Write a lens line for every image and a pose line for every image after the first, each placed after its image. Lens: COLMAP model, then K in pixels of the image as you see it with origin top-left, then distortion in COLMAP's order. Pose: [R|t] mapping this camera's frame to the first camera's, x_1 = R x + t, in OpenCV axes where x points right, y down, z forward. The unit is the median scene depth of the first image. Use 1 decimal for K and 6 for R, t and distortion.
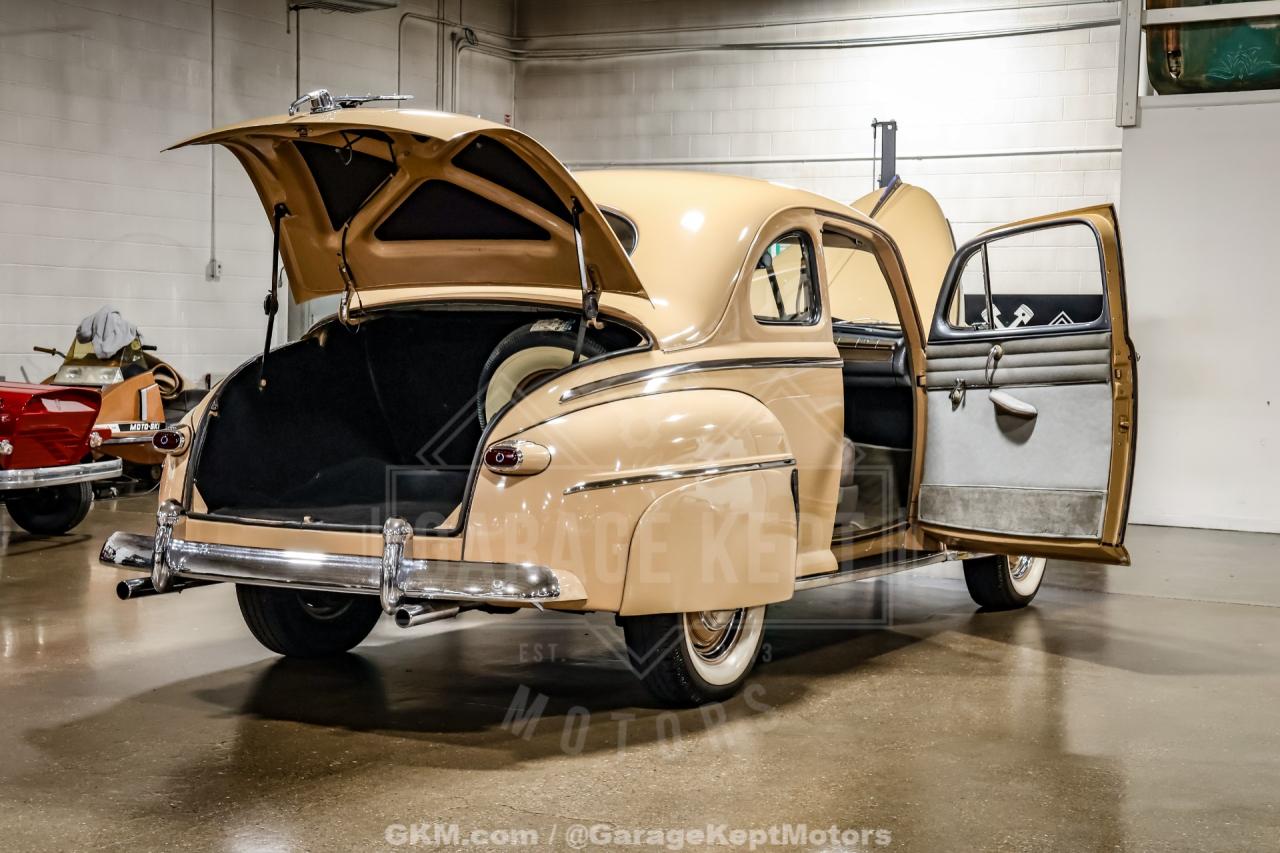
lens RADIAL K [[2149.5, 0, 640.0], [0, 2149.5, 426.5], [0, 0, 1]] dist [0.177979, 0.177343]
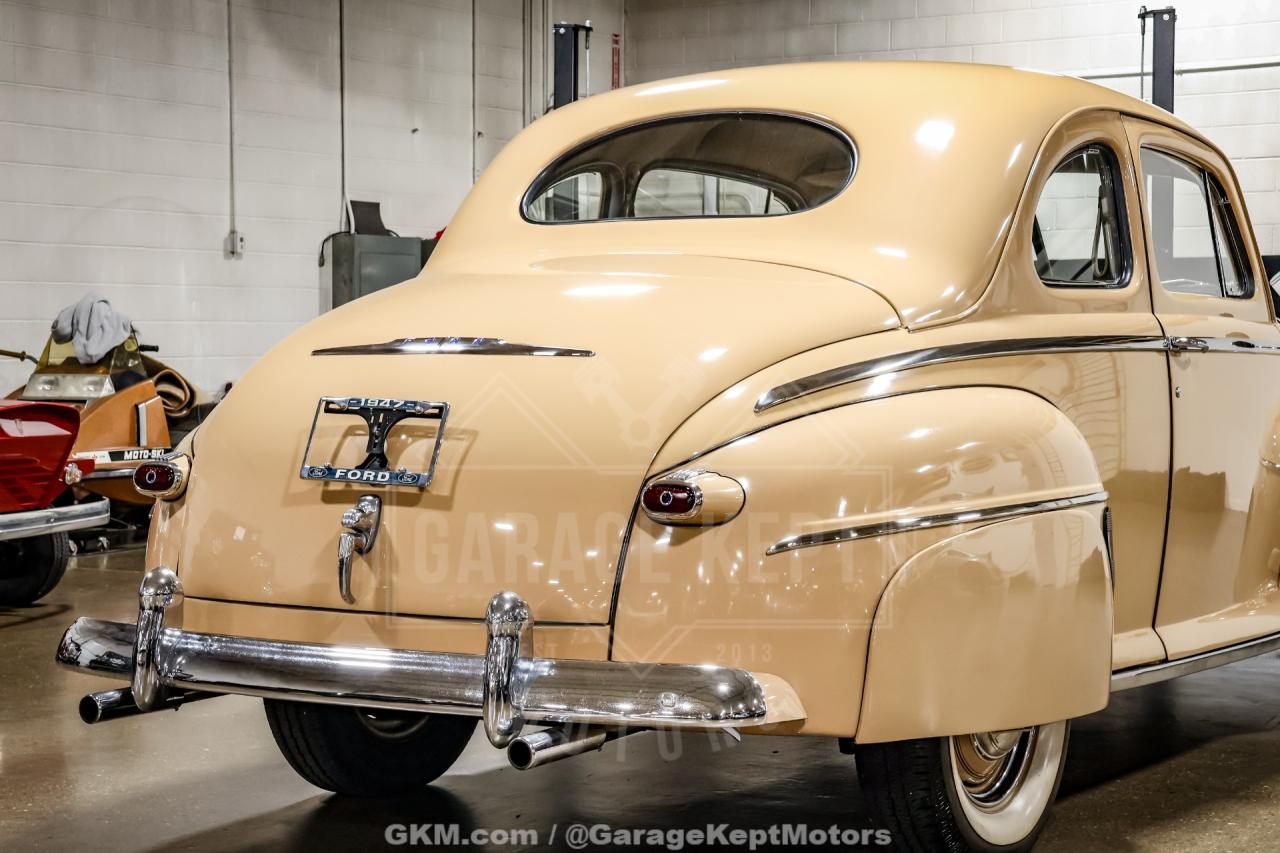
lens RADIAL K [[2713.0, 0, 640.0], [0, 2713.0, 426.5], [0, 0, 1]] dist [0.308939, 0.120417]
pose [[0.998639, -0.015981, -0.049643, -0.025399], [0.015673, 0.999855, -0.006584, -0.001261], [0.049741, 0.005797, 0.998745, 0.152759]]
